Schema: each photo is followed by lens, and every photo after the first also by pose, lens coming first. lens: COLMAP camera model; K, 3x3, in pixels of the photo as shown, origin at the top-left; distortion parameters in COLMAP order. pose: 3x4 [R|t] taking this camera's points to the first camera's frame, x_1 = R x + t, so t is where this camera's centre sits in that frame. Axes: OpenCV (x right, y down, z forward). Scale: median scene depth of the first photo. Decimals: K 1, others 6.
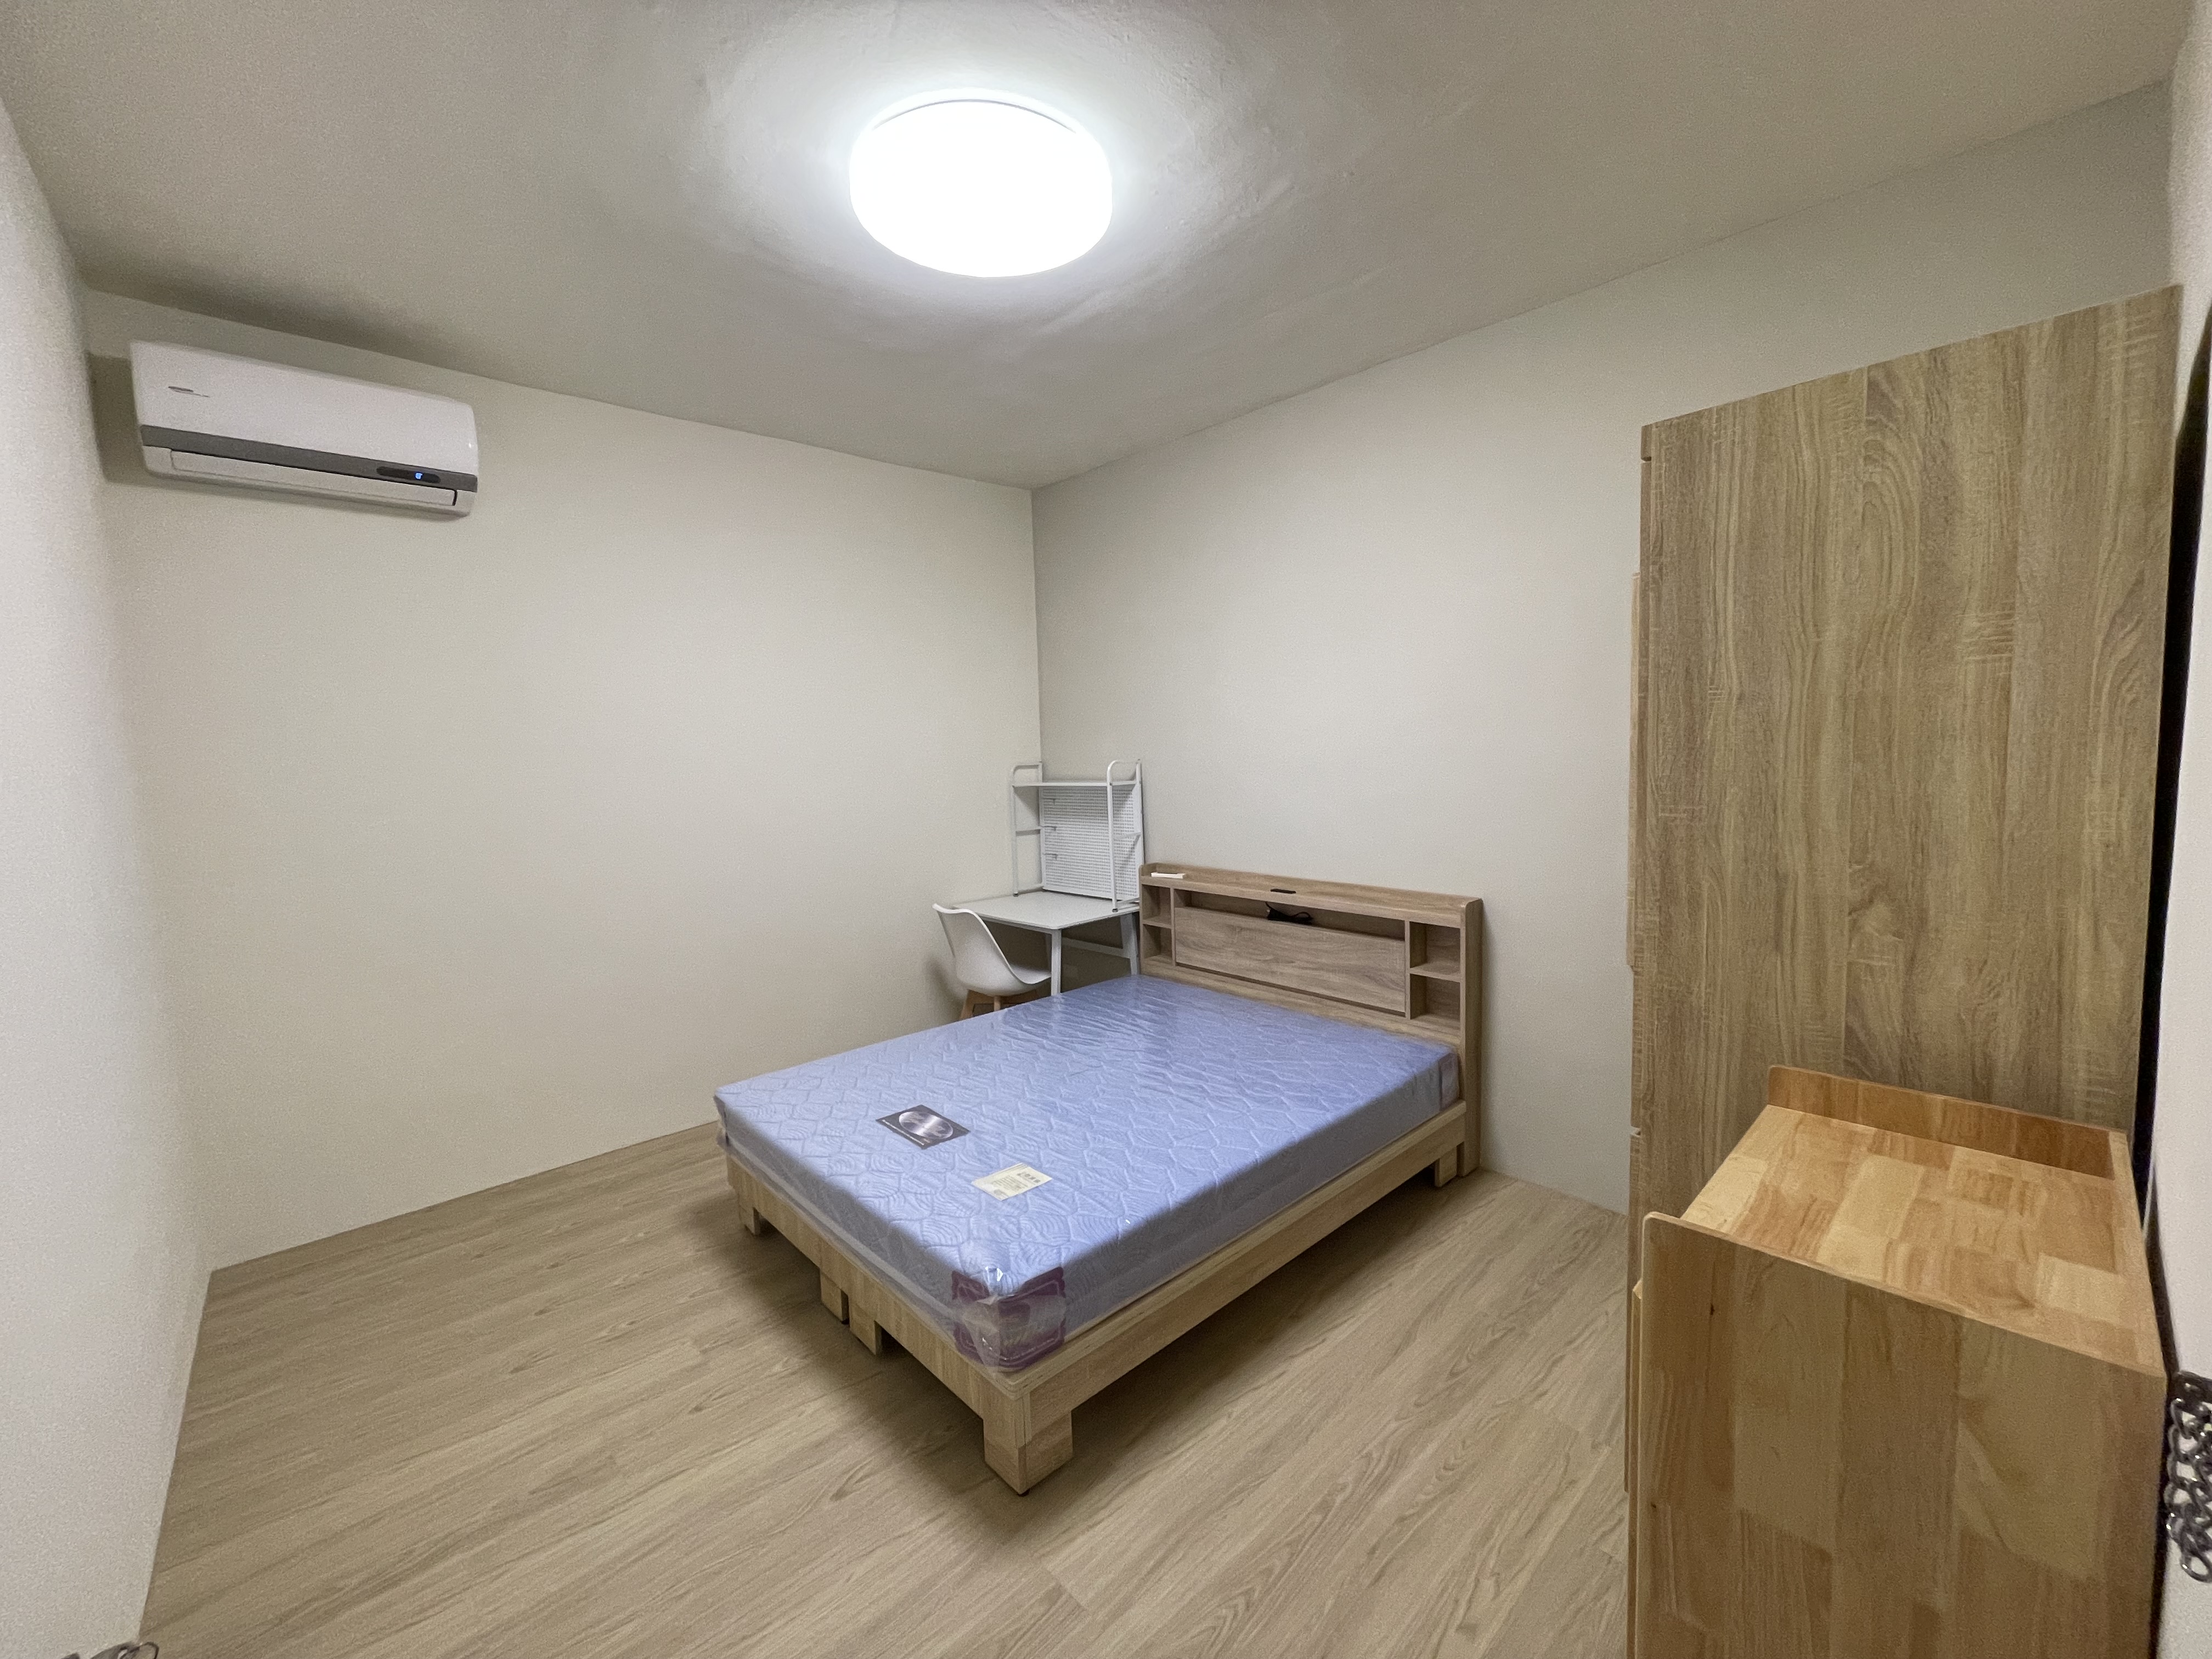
lens RADIAL K [[904.2, 0, 1106.0], [0, 904.2, 829.5], [0, 0, 1]] dist [0.002321, 0.000377]
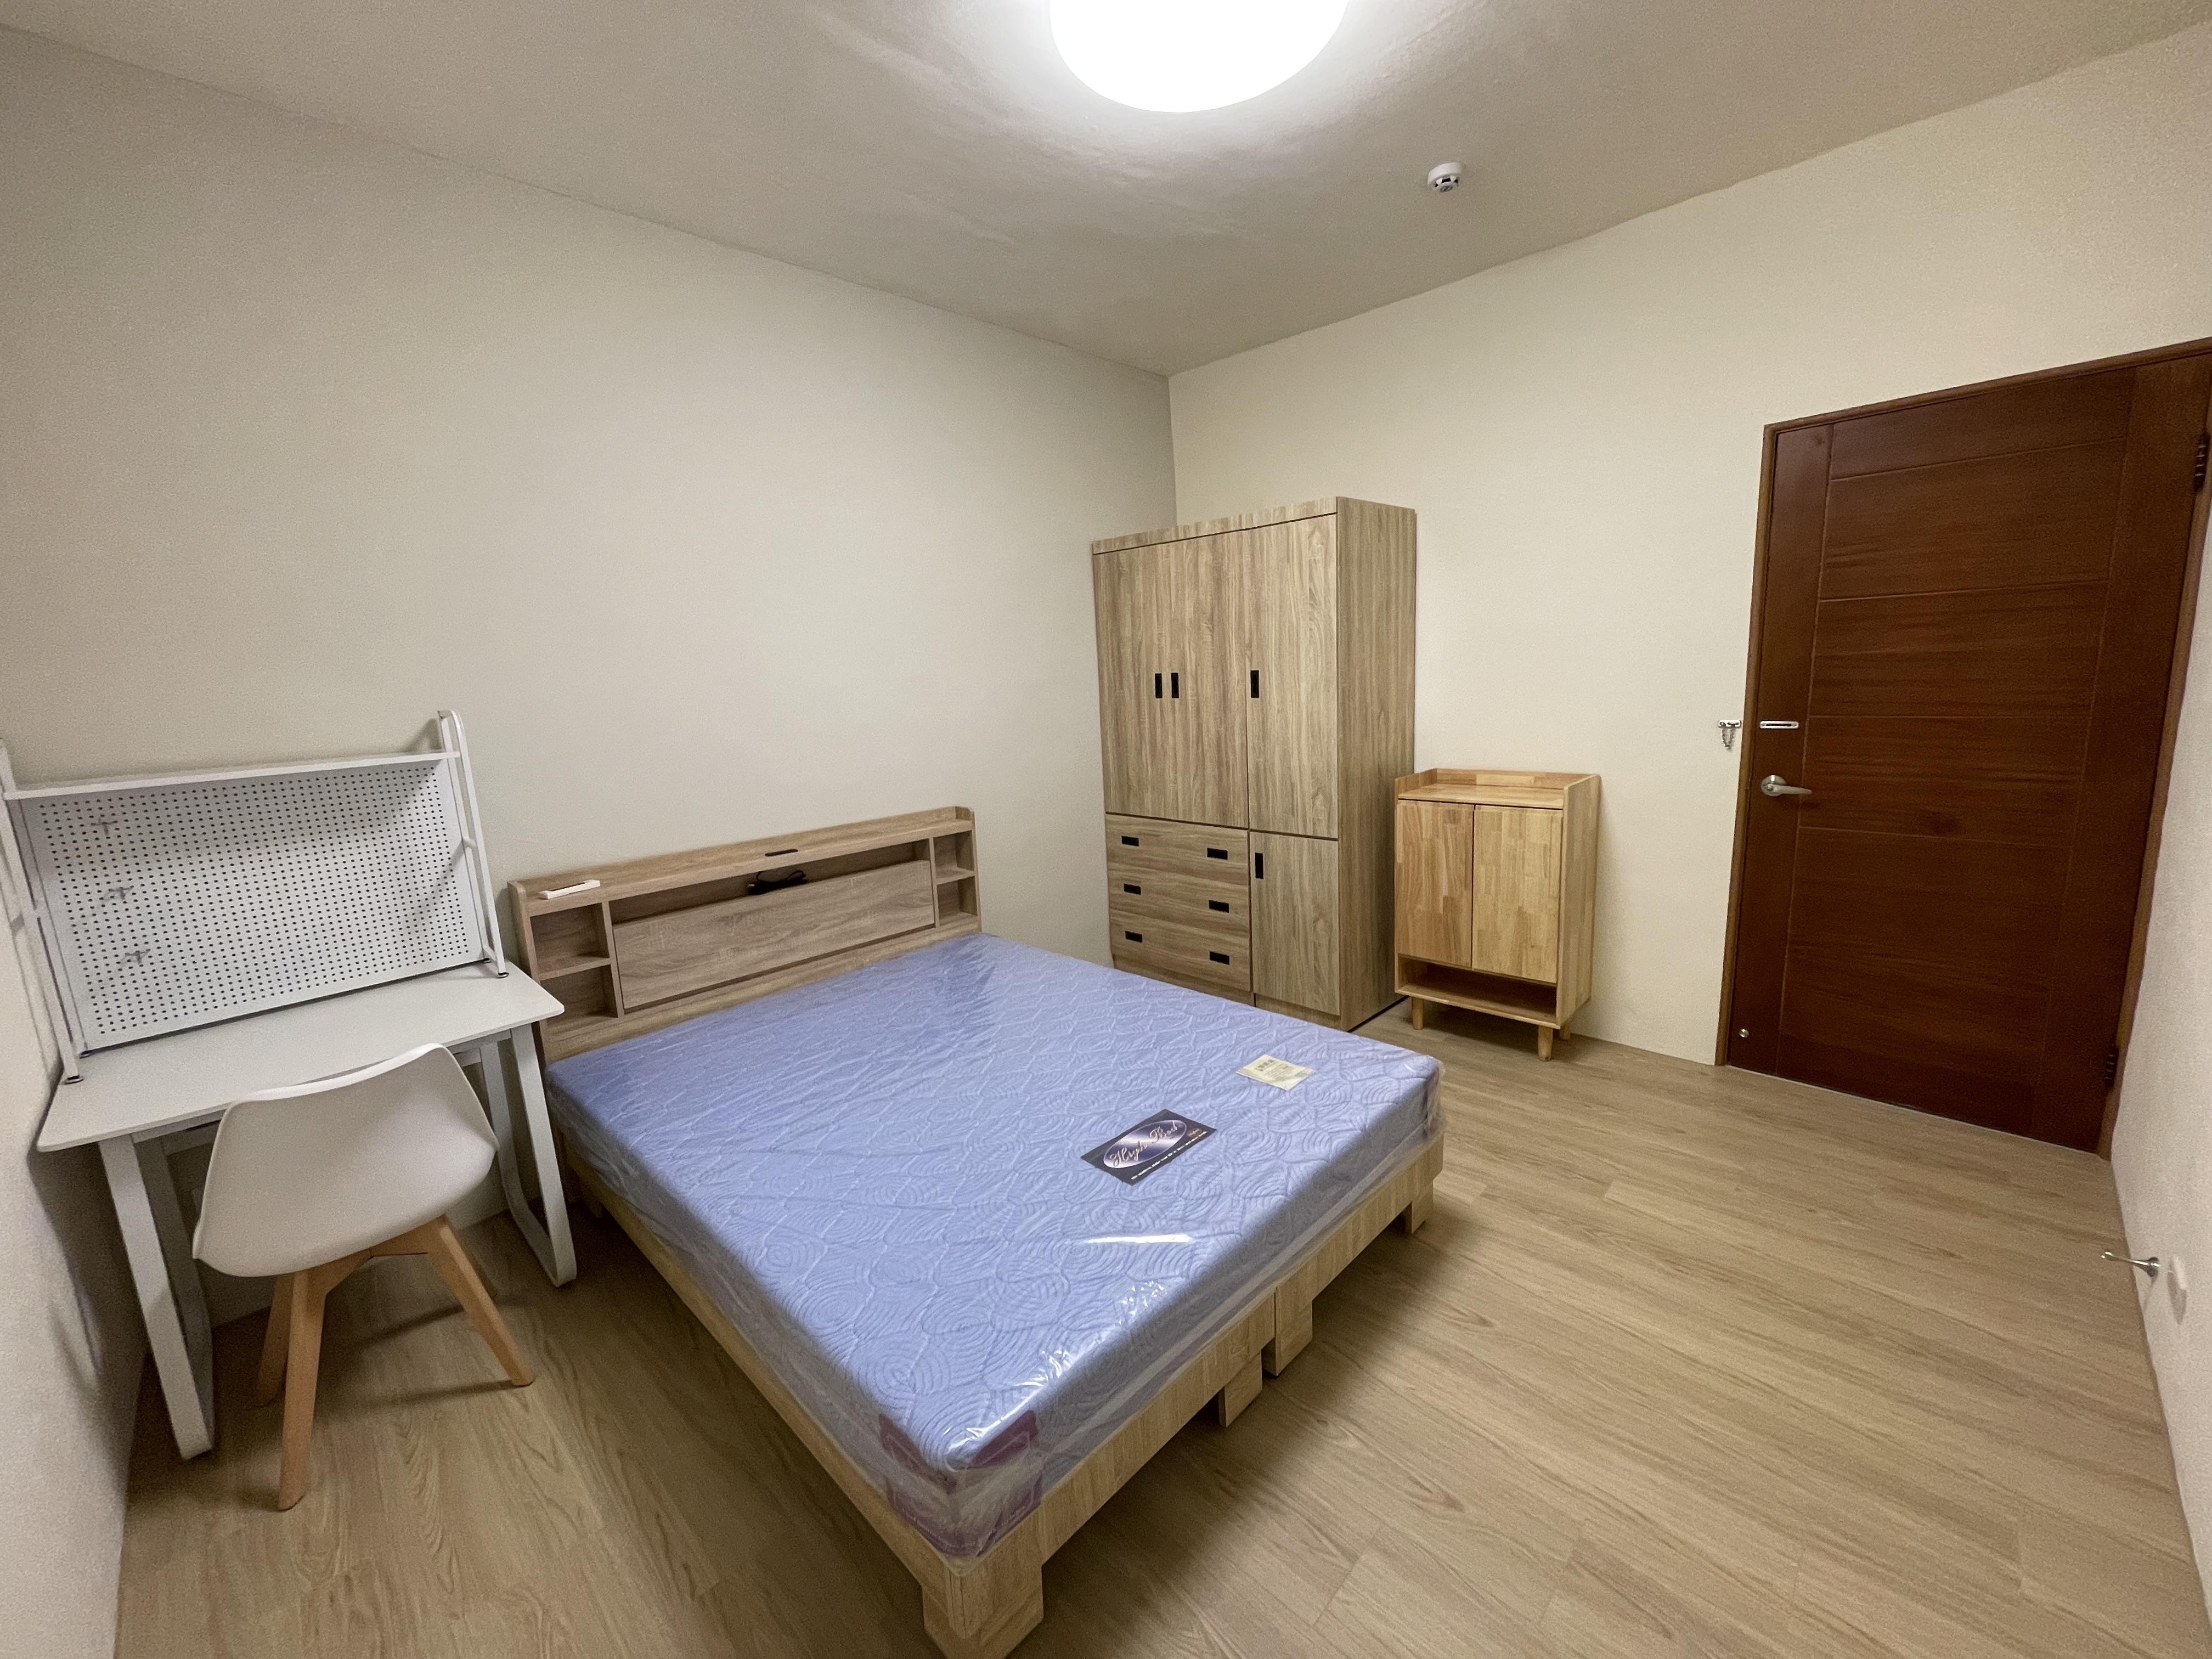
lens RADIAL K [[904.2, 0, 1106.0], [0, 904.2, 829.5], [0, 0, 1]] dist [0.002321, 0.000377]
pose [[-0.068831, -0.144068, 0.987171, -0.697224], [0.142265, 0.977988, 0.152647, -0.040676], [-0.987433, 0.150947, -0.046820, 0.786660]]
